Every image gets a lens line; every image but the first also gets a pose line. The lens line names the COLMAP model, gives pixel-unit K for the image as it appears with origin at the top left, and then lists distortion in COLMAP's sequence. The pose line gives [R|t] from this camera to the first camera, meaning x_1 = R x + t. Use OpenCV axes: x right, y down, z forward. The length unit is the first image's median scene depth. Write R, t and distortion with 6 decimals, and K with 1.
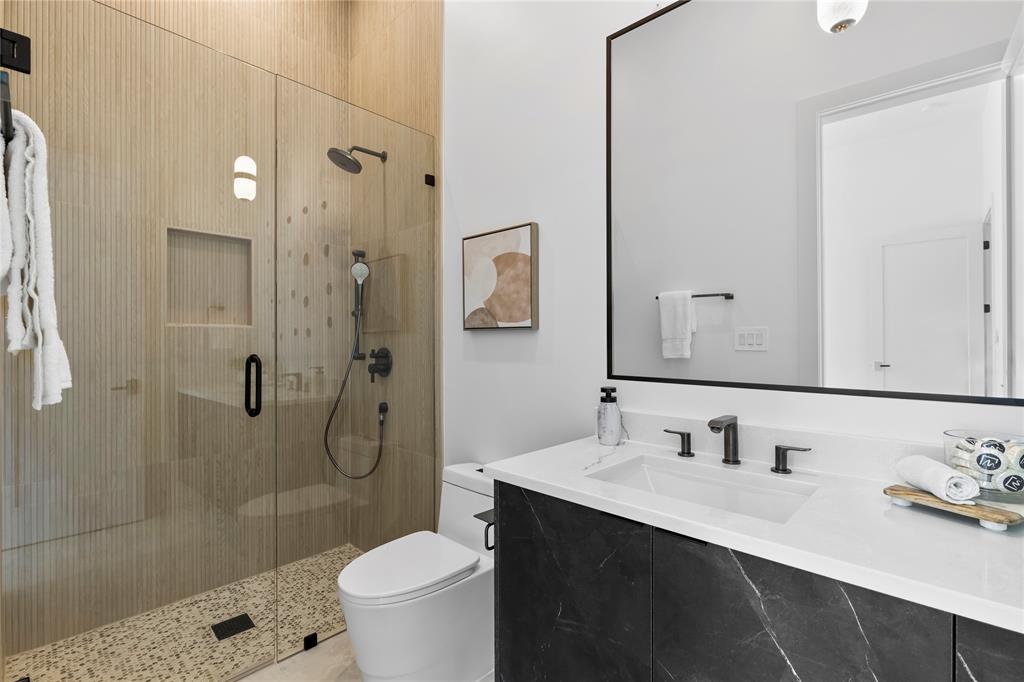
lens RADIAL K [[476.1, 0, 516.6], [0, 476.1, 340.2], [0, 0, 1]] dist [0.013181, -0.000674]
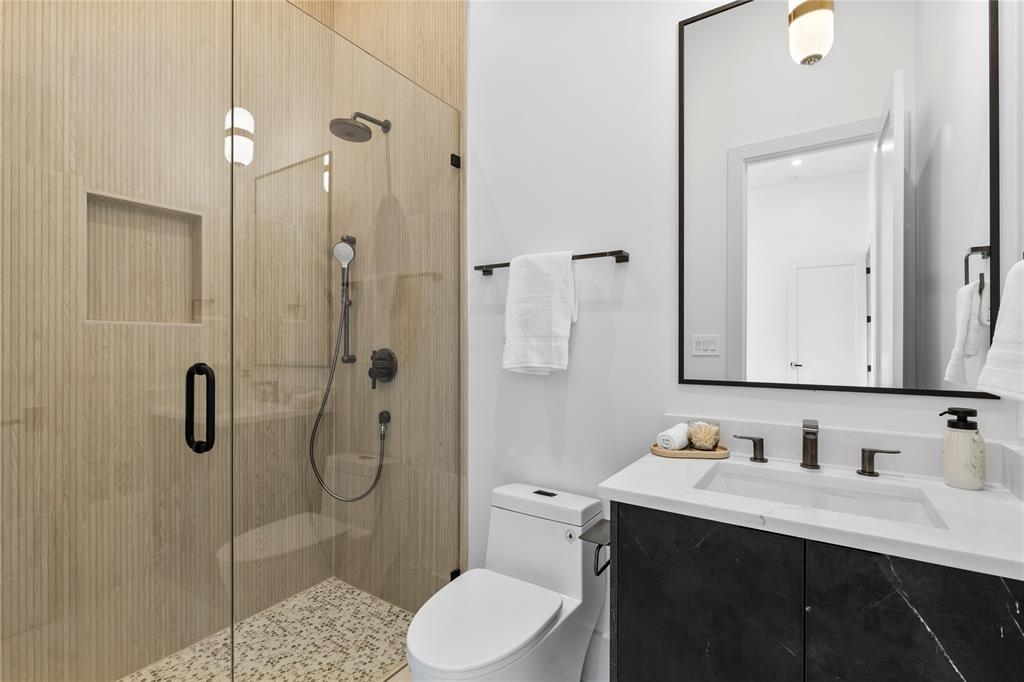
lens RADIAL K [[443.4, 0, 514.0], [0, 443.4, 338.2], [0, 0, 1]] dist [0.001284, -0.000175]
pose [[0.975796, 0.002980, 0.218663, -0.254014], [-0.002795, 0.999995, -0.001158, -0.005210], [-0.218665, 0.000519, 0.975800, 0.171267]]
